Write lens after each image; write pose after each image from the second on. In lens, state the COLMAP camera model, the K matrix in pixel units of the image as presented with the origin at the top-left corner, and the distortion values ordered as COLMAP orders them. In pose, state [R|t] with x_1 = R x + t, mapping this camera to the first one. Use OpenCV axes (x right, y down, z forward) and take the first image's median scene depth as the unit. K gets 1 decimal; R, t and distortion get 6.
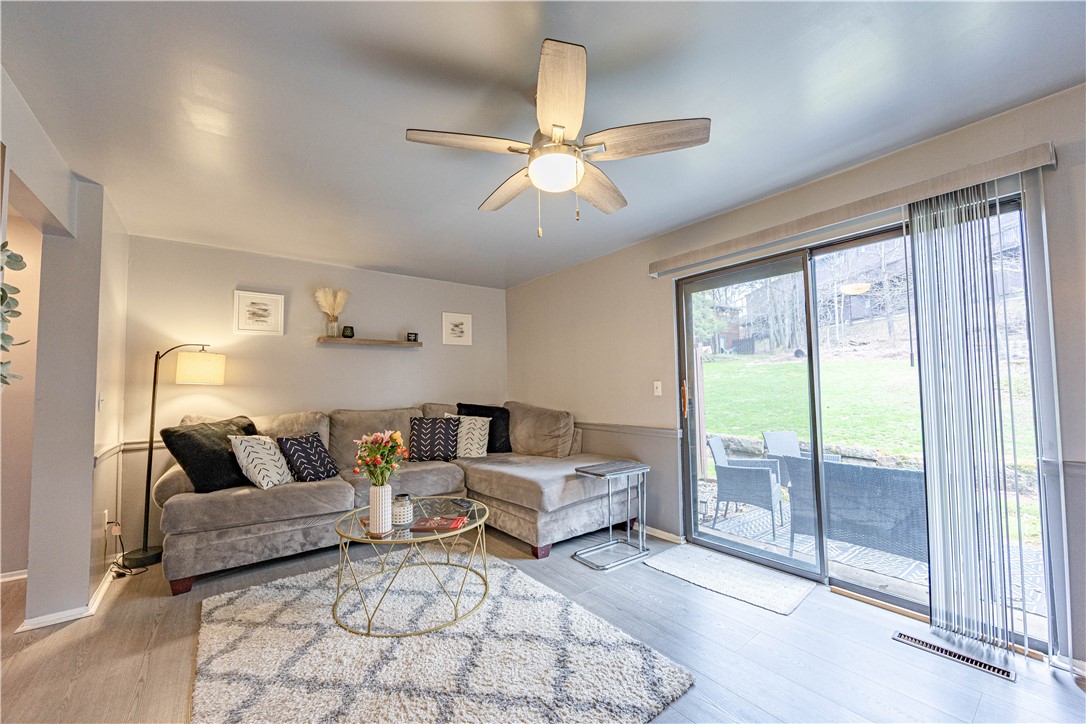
lens RADIAL K [[420.8, 0, 541.7], [0, 420.8, 365.6], [0, 0, 1]] dist [-0.009777, 0.000580]
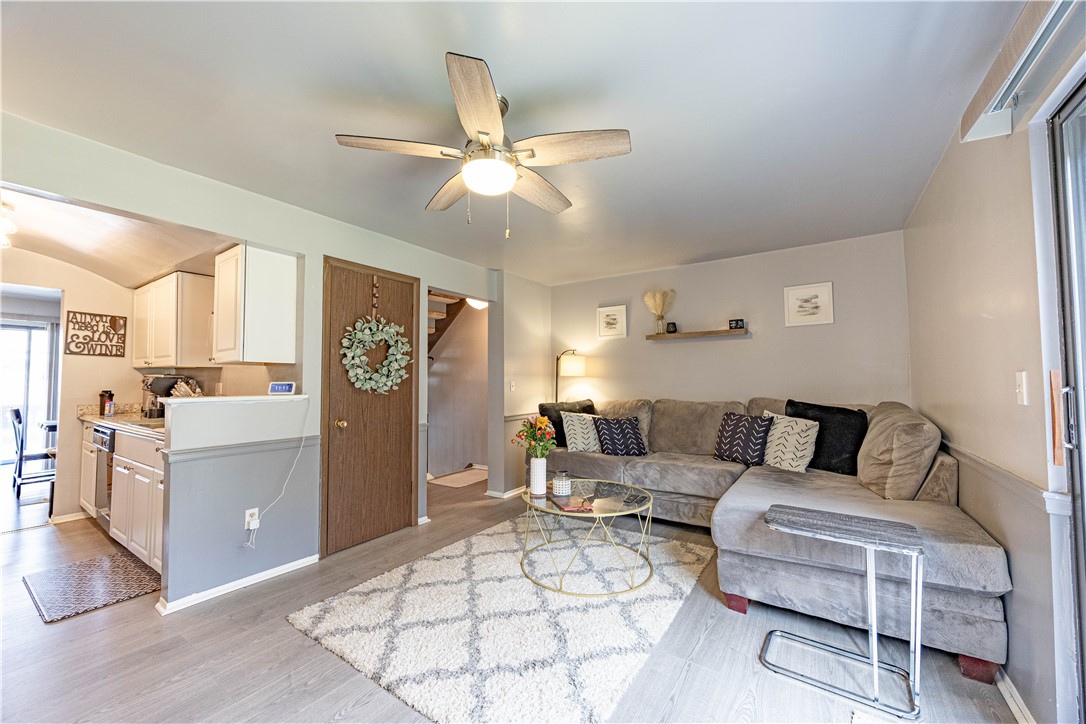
lens RADIAL K [[420.8, 0, 543.7], [0, 420.8, 364.8], [0, 0, 1]] dist [-0.009777, 0.000580]
pose [[0.303767, -0.021848, -0.952496, 0.546265], [0.048626, 0.998790, -0.007402, 0.008344], [0.951505, -0.044068, 0.304462, 0.410983]]
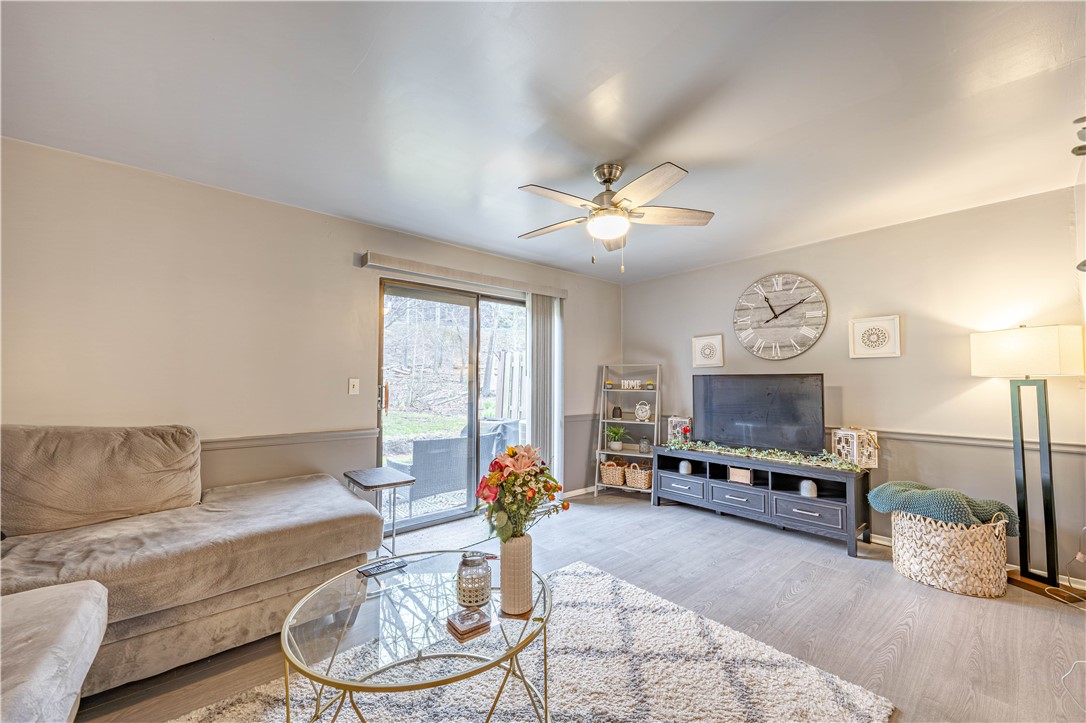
lens RADIAL K [[420.8, 0, 538.7], [0, 420.8, 365.8], [0, 0, 1]] dist [-0.009777, 0.000580]
pose [[-0.052600, 0.060486, 0.996782, -0.663646], [-0.050090, 0.996748, -0.063127, 0.046631], [-0.997359, -0.053249, -0.049399, 0.651832]]
